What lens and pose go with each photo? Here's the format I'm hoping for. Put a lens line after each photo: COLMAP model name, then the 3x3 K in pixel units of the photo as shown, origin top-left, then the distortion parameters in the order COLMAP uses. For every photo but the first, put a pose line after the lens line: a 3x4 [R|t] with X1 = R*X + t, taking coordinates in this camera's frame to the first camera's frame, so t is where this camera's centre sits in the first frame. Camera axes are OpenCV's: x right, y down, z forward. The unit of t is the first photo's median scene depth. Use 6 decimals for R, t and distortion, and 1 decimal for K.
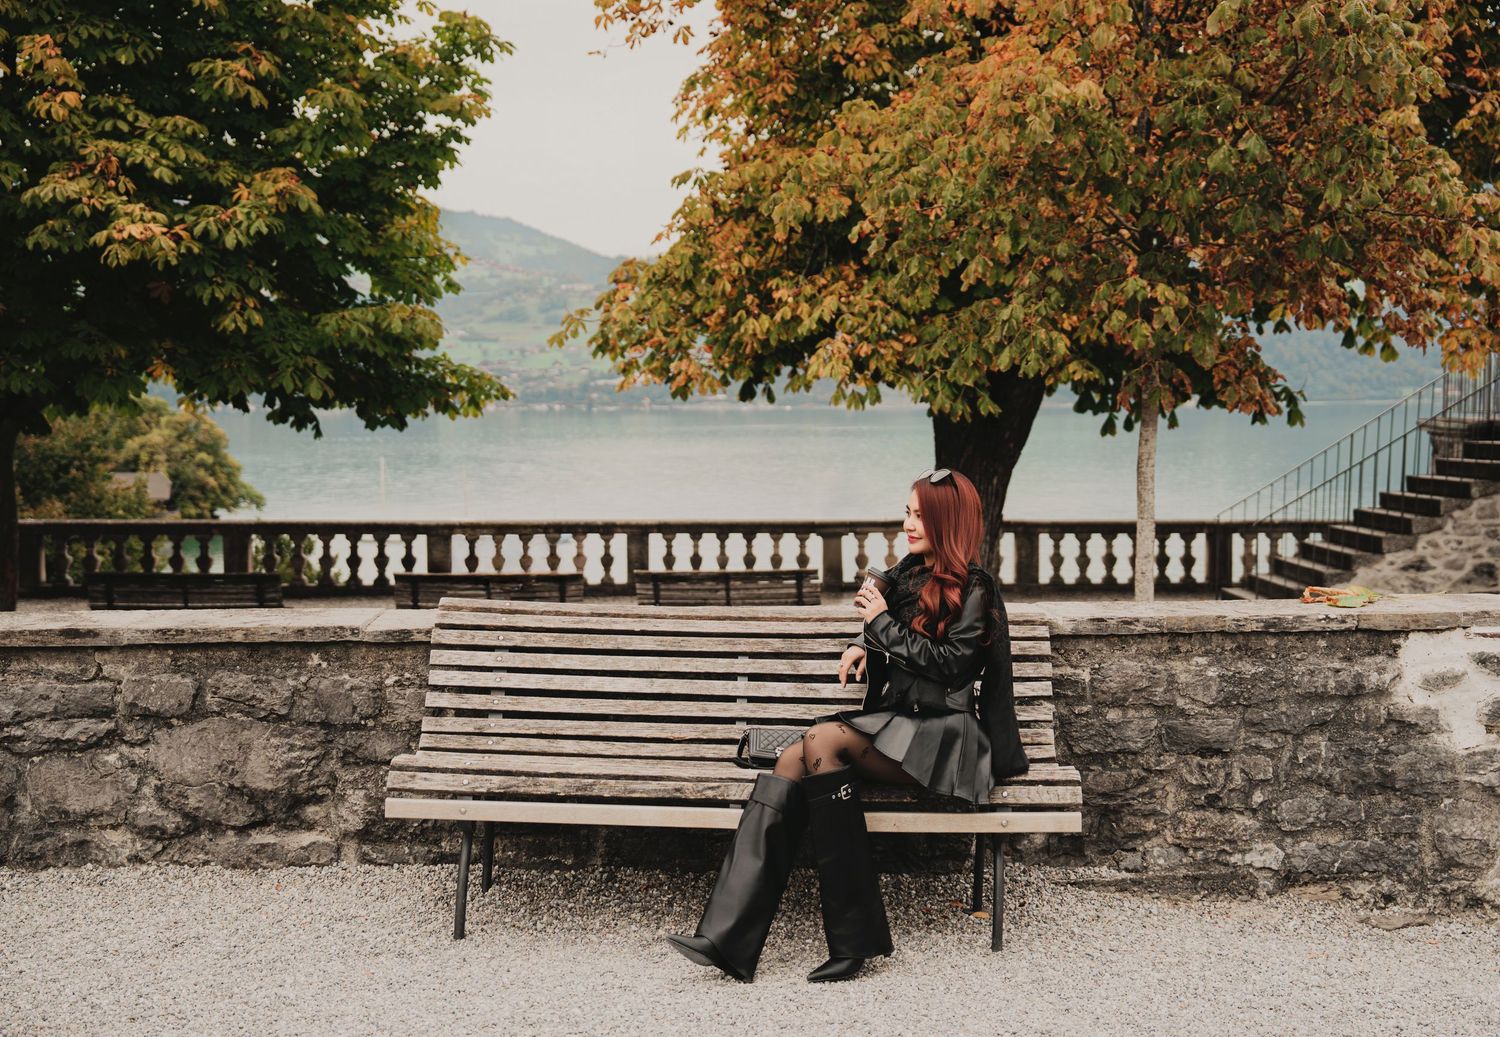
lens RADIAL K [[1707.7, 0, 790.7], [0, 1707.7, 537.9], [0, 0, 1]] dist [0.045510, 0.070897]
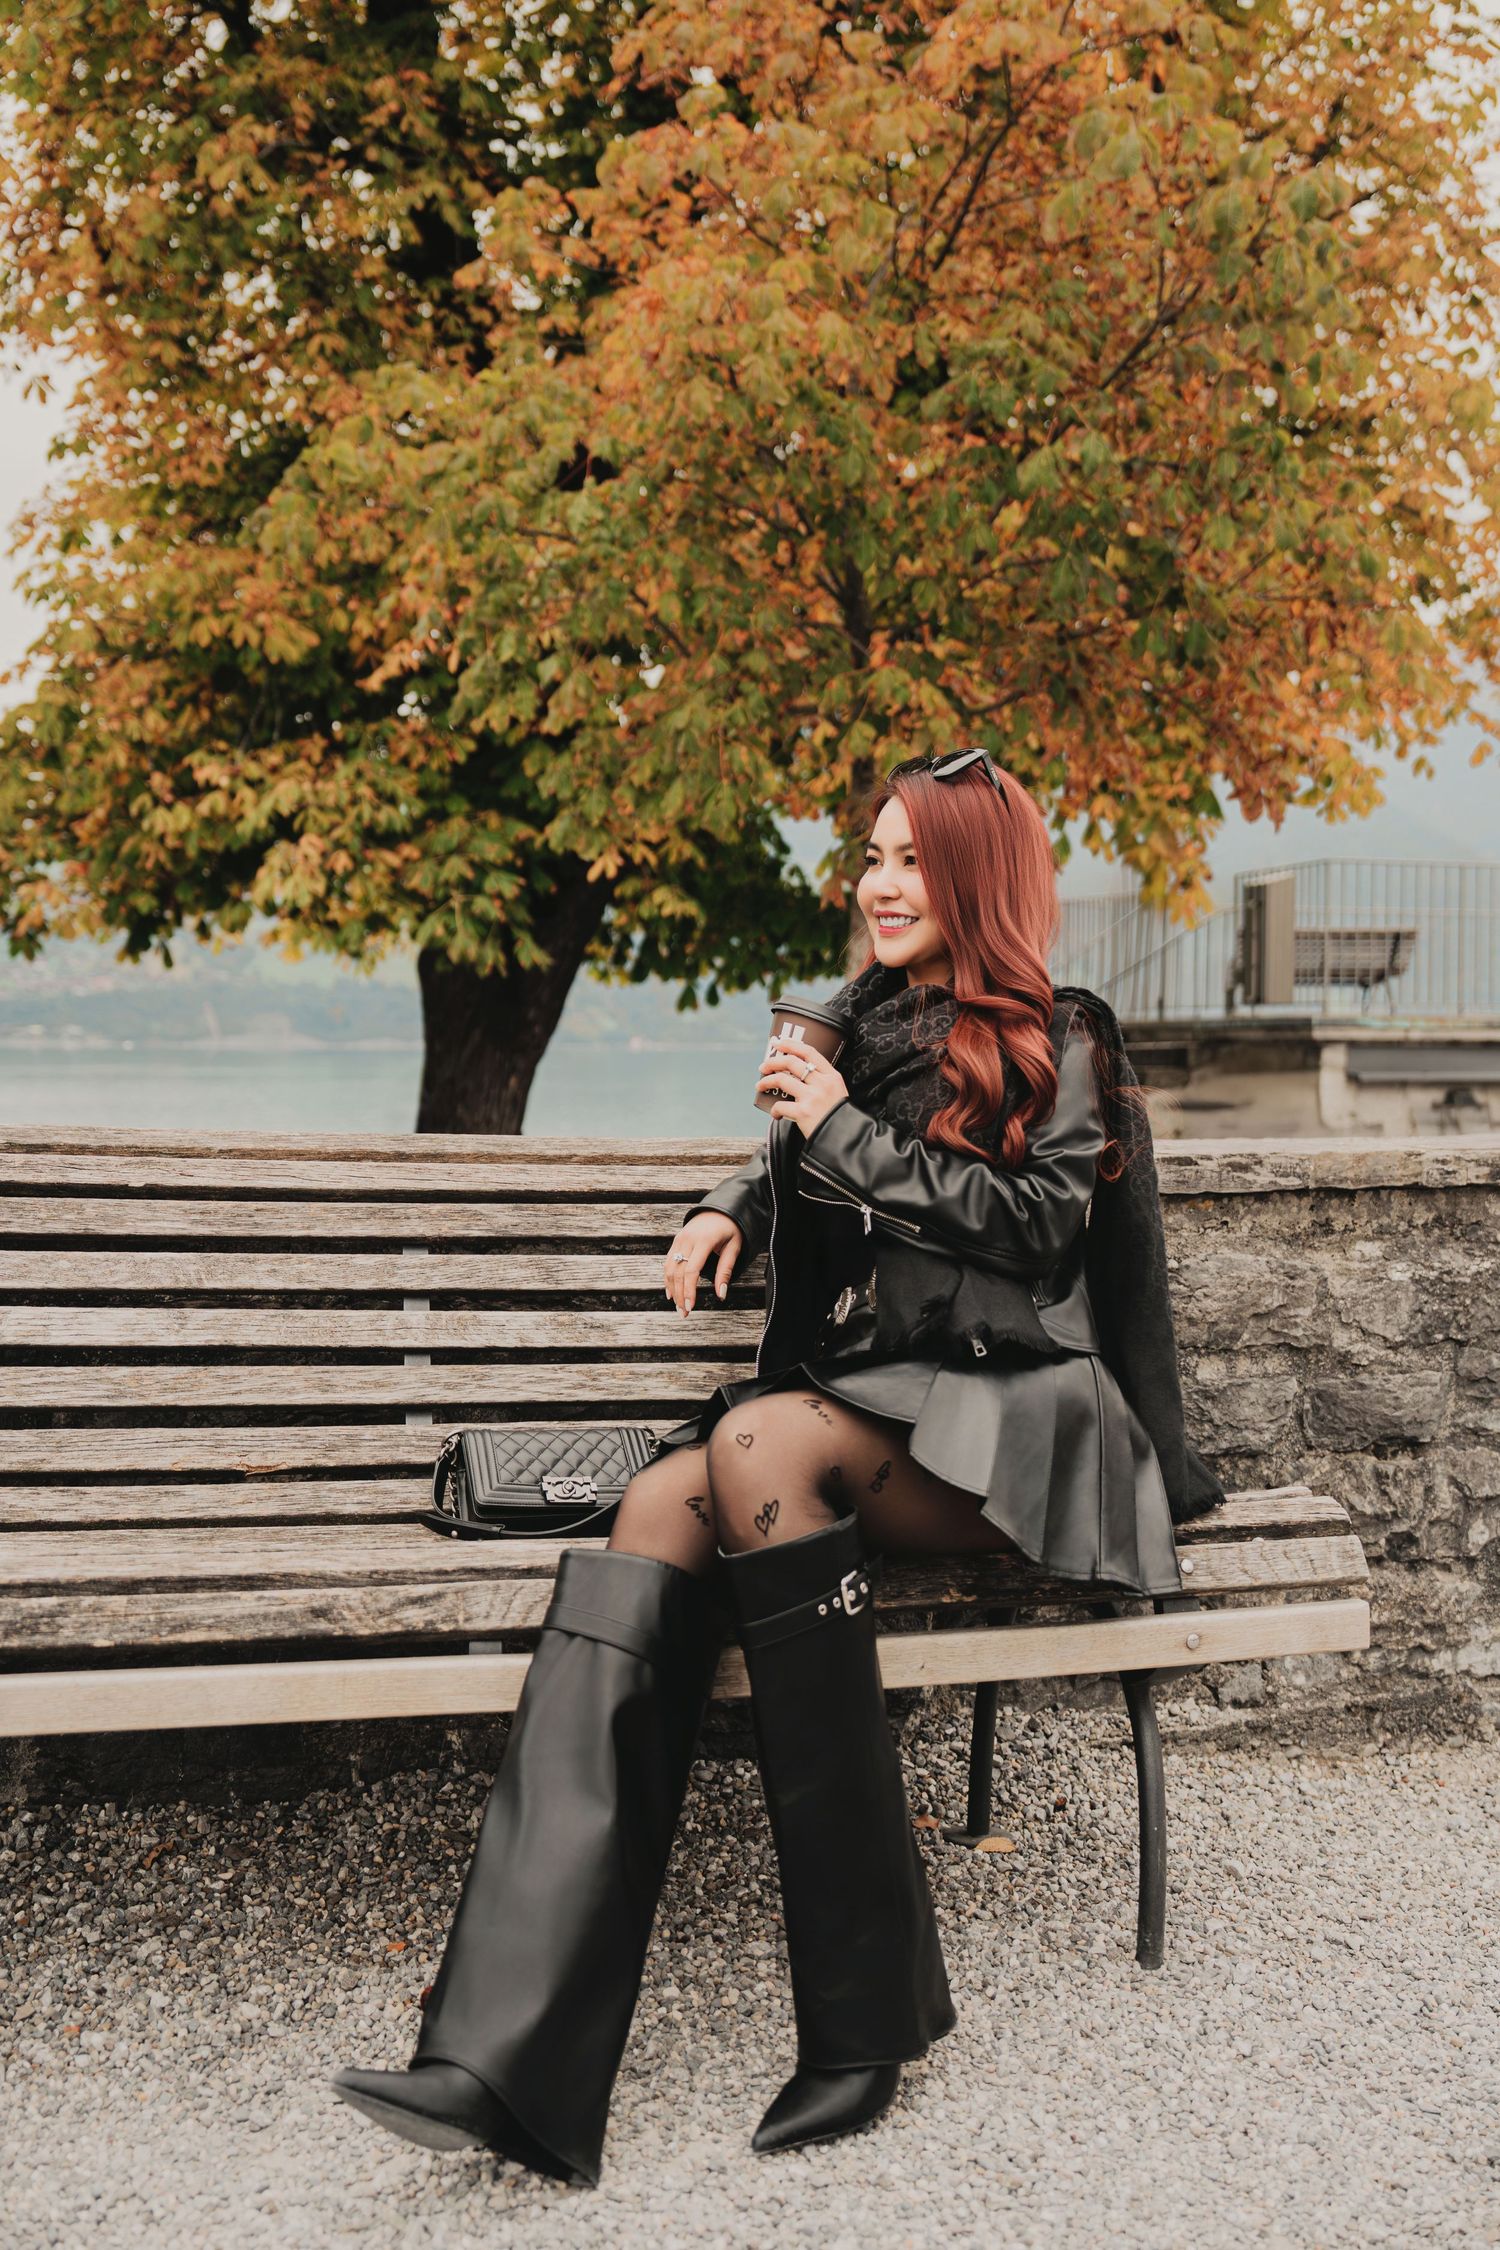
lens RADIAL K [[2127.0, 0, 736.6], [0, 2127.0, 1102.6], [0, 0, 1]] dist [0.010523, -0.018107]
pose [[0.961528, 0.002812, 0.274693, -0.048061], [0.011454, 0.998668, -0.050317, 0.032042], [-0.274469, 0.051528, 0.960215, 0.264067]]
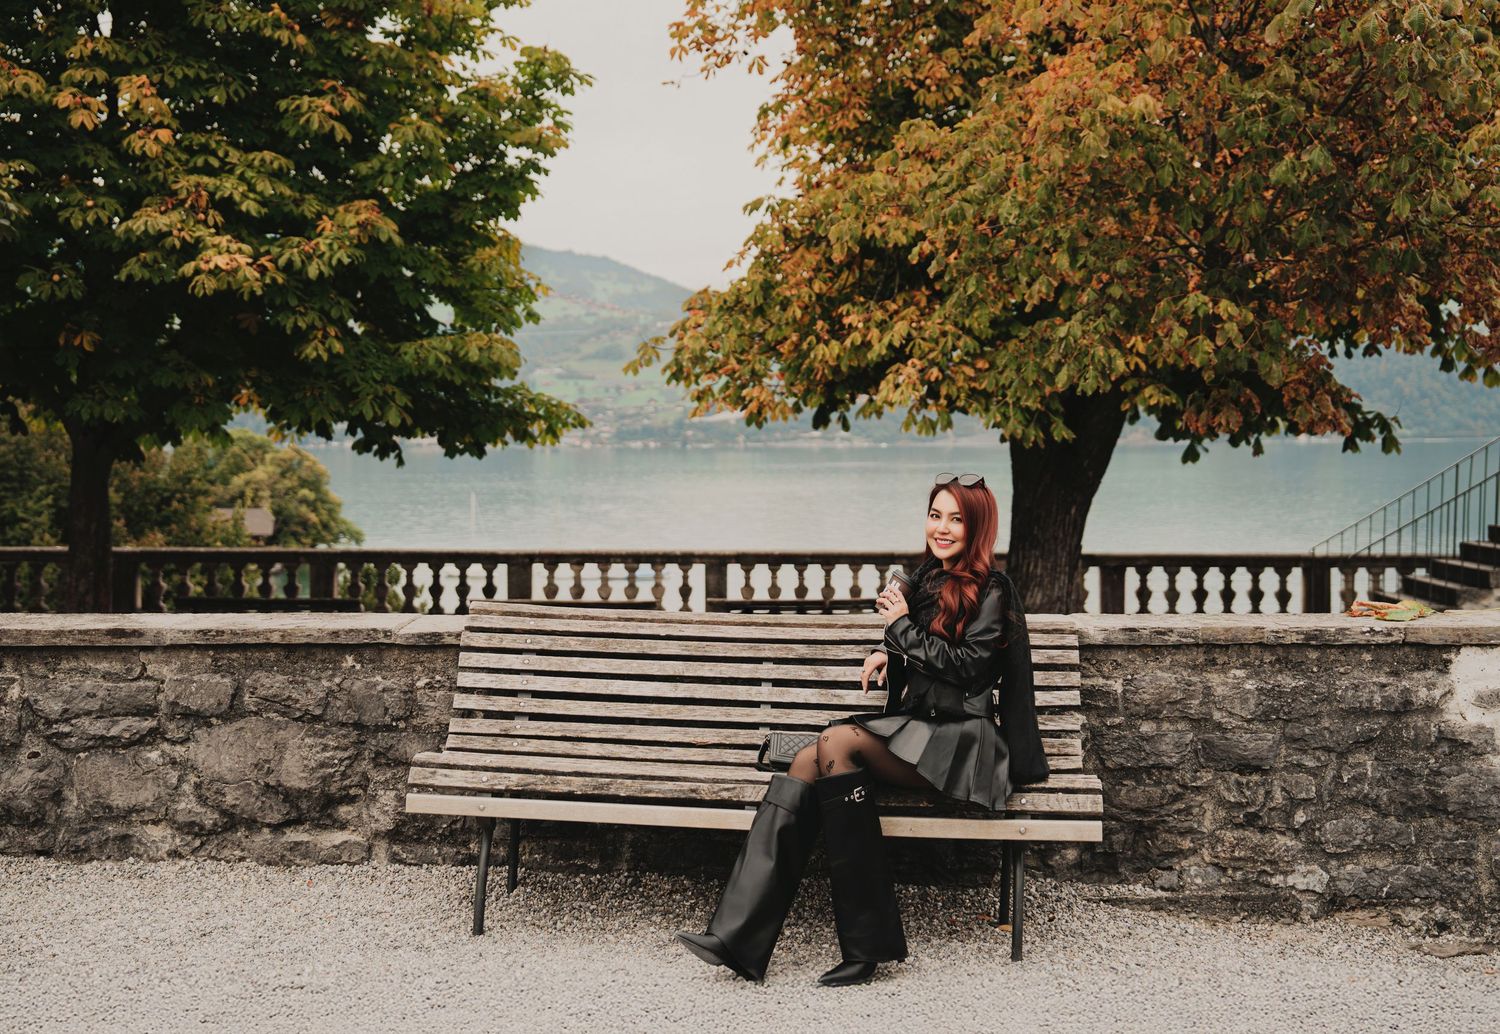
lens RADIAL K [[1727.6, 0, 750.0], [0, 1727.6, 517.0], [0, 0, 1]] dist [0.077557, 0.020917]
pose [[0.996883, 0.003798, -0.078807, 0.021690], [-0.006517, 0.999391, -0.034267, 0.010057], [0.078629, 0.034674, 0.996301, -0.006313]]
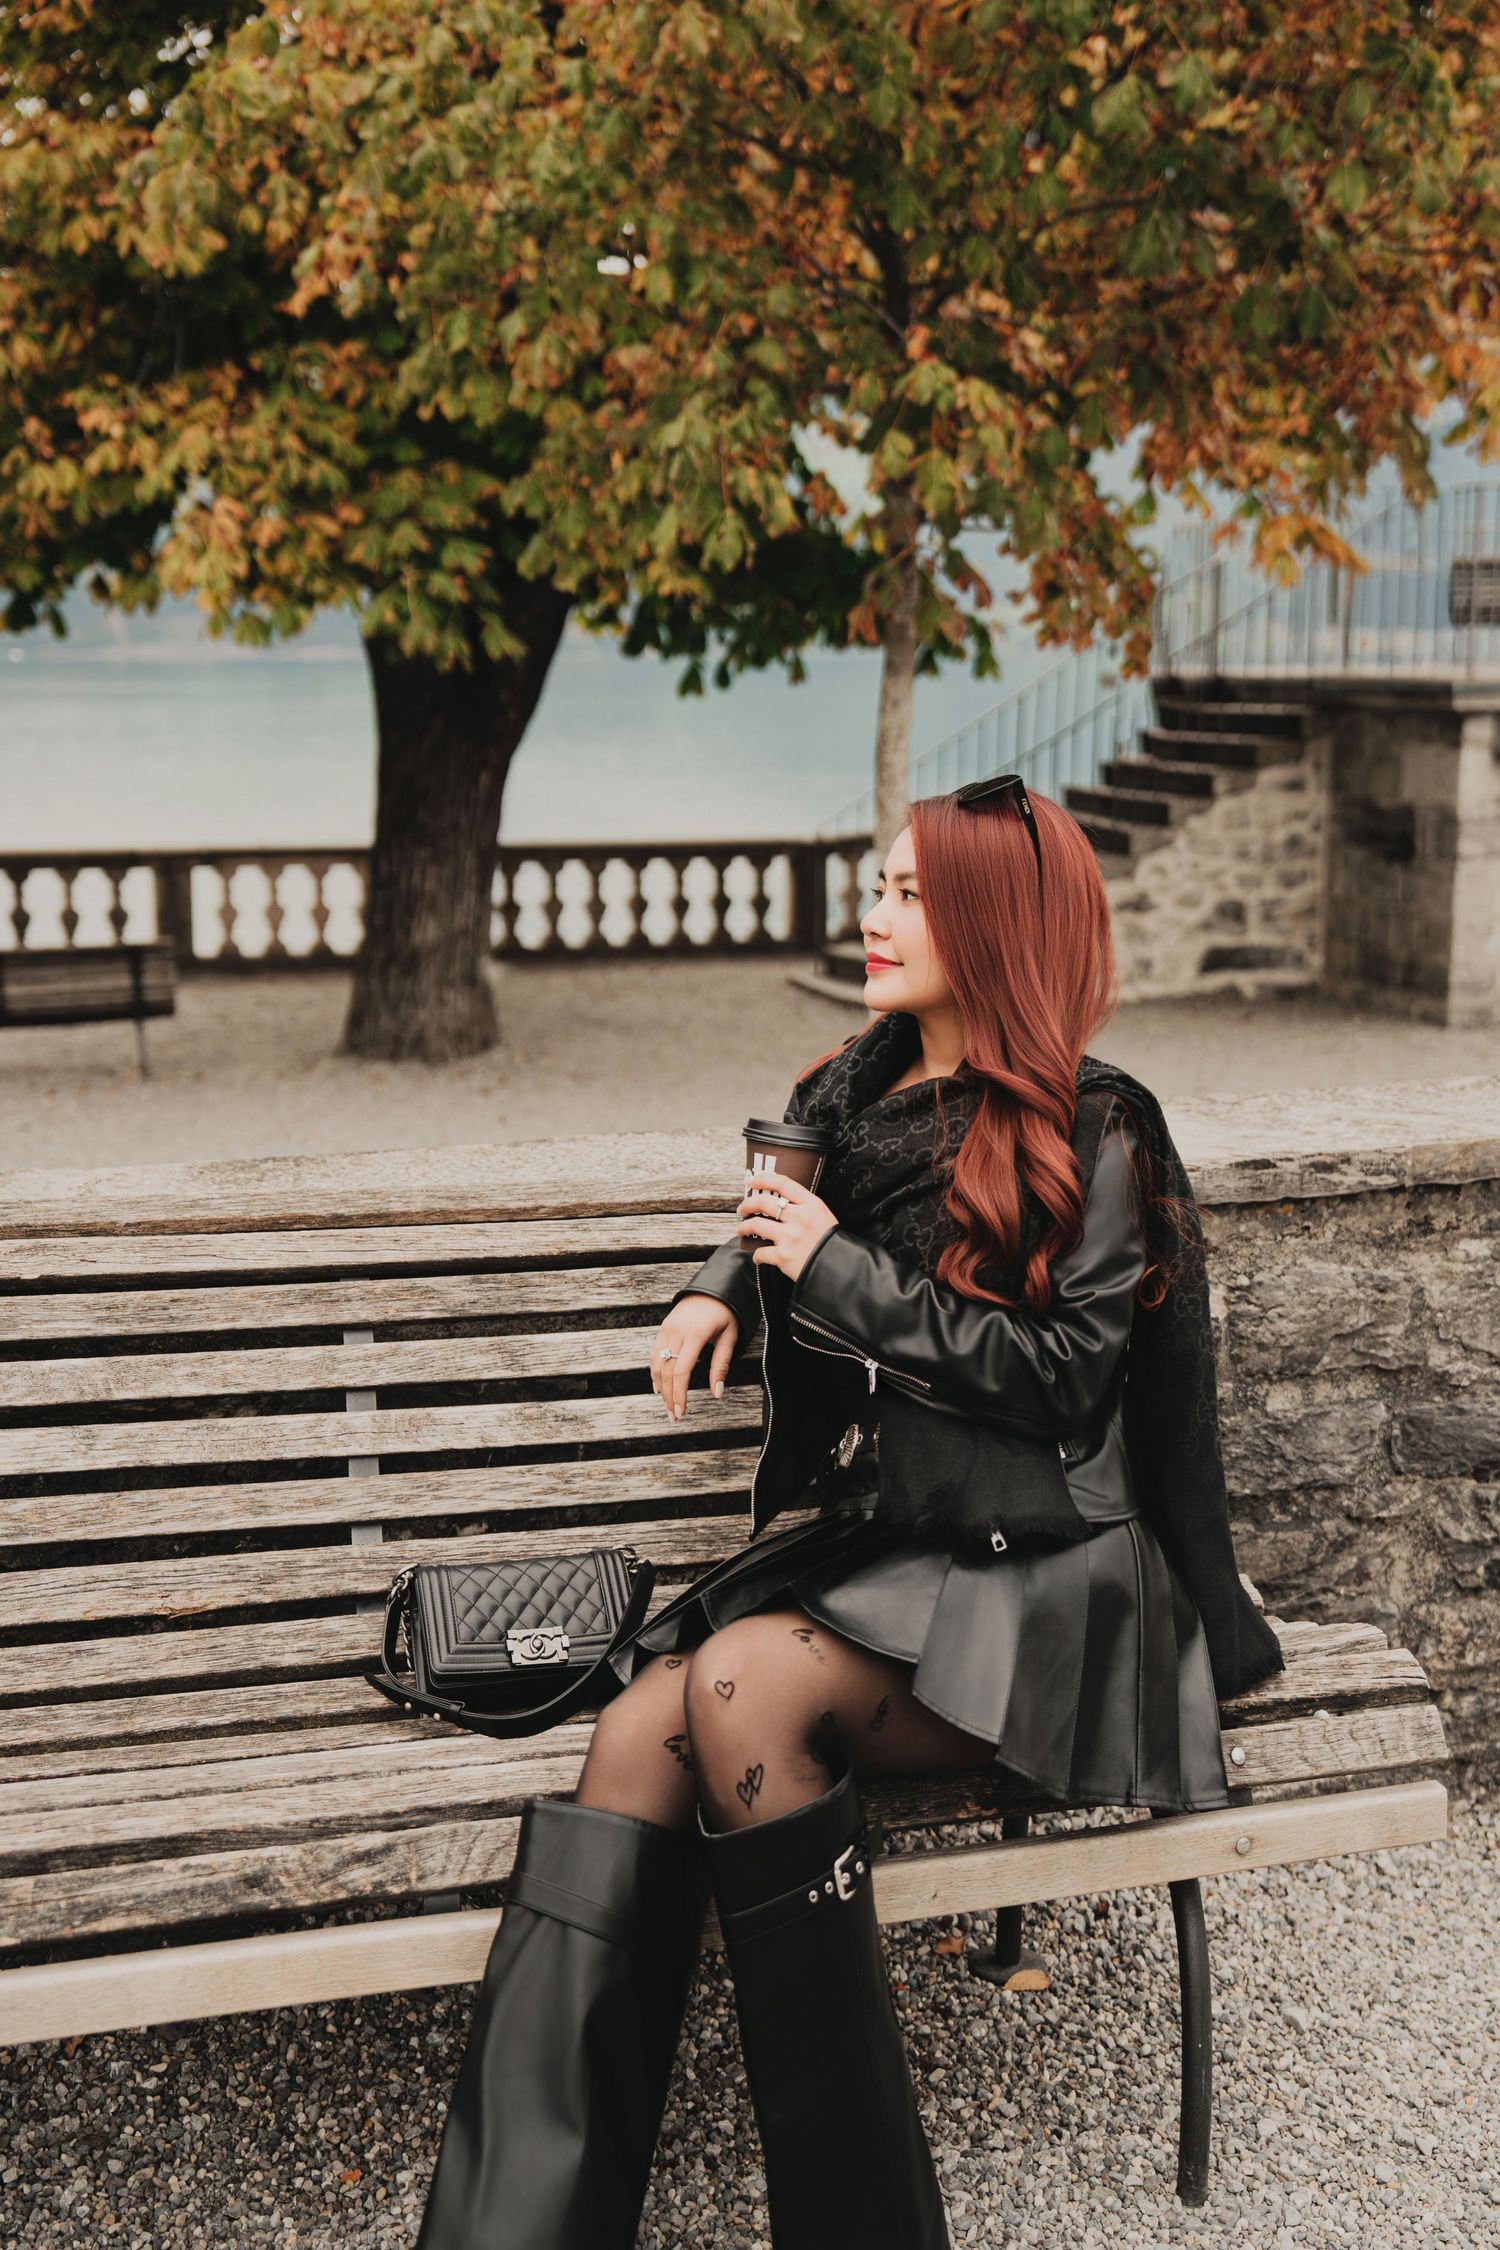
lens RADIAL K [[2540.3, 0, 746.4], [0, 2540.3, 1087.6], [0, 0, 1]] dist [0.076098, 0.054137]
pose [[0.962853, -0.043228, 0.266542, -0.045463], [0.018880, 0.995464, 0.093246, -0.013634], [-0.269364, -0.084750, 0.959302, 0.258314]]
